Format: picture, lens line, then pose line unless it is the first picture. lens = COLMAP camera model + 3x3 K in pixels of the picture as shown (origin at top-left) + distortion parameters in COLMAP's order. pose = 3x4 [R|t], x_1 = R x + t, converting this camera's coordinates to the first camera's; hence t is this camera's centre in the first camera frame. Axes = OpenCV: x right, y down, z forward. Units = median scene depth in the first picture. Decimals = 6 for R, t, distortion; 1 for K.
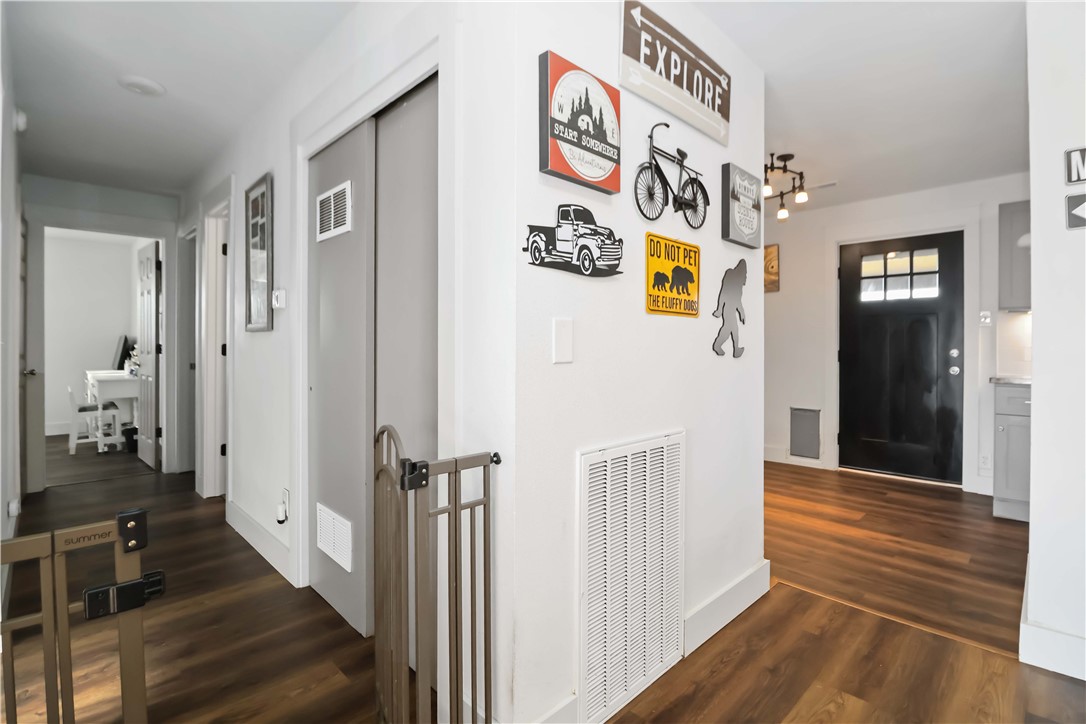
lens RADIAL K [[496.8, 0, 554.4], [0, 496.8, 347.7], [0, 0, 1]] dist [-0.009767, -0.007114]
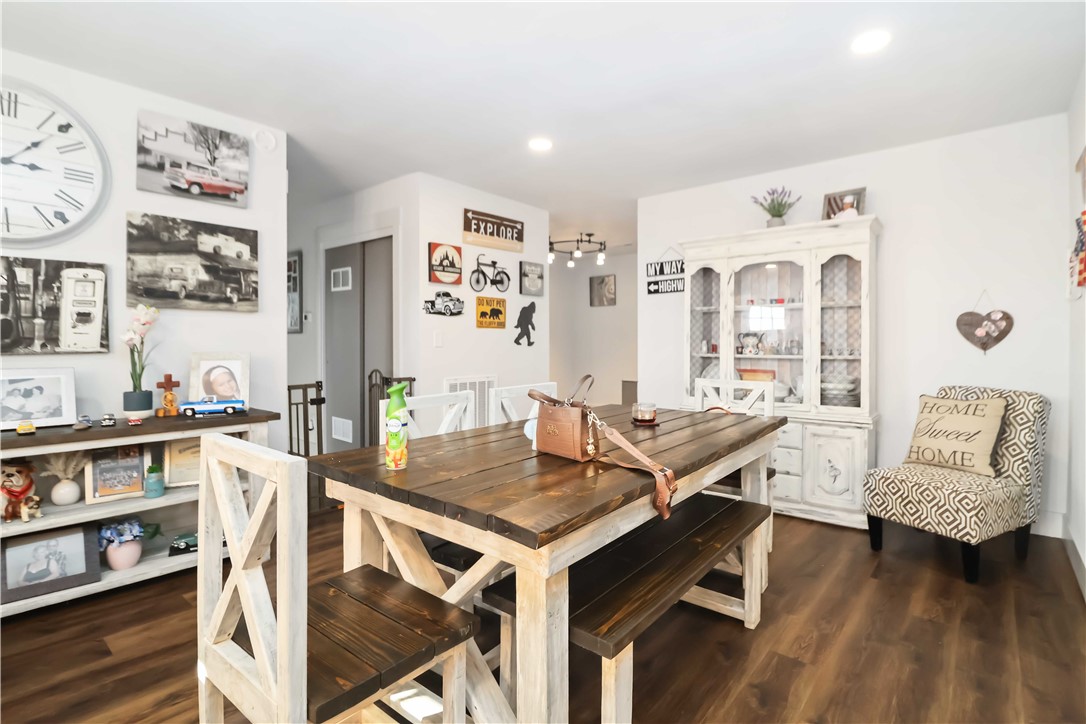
lens RADIAL K [[496.8, 0, 554.4], [0, 496.8, 347.7], [0, 0, 1]] dist [-0.009767, -0.007114]
pose [[0.994575, -0.003002, 0.103983, 0.308331], [0.001915, 0.999942, 0.010552, 0.004893], [-0.104009, -0.010296, 0.994523, -1.533780]]
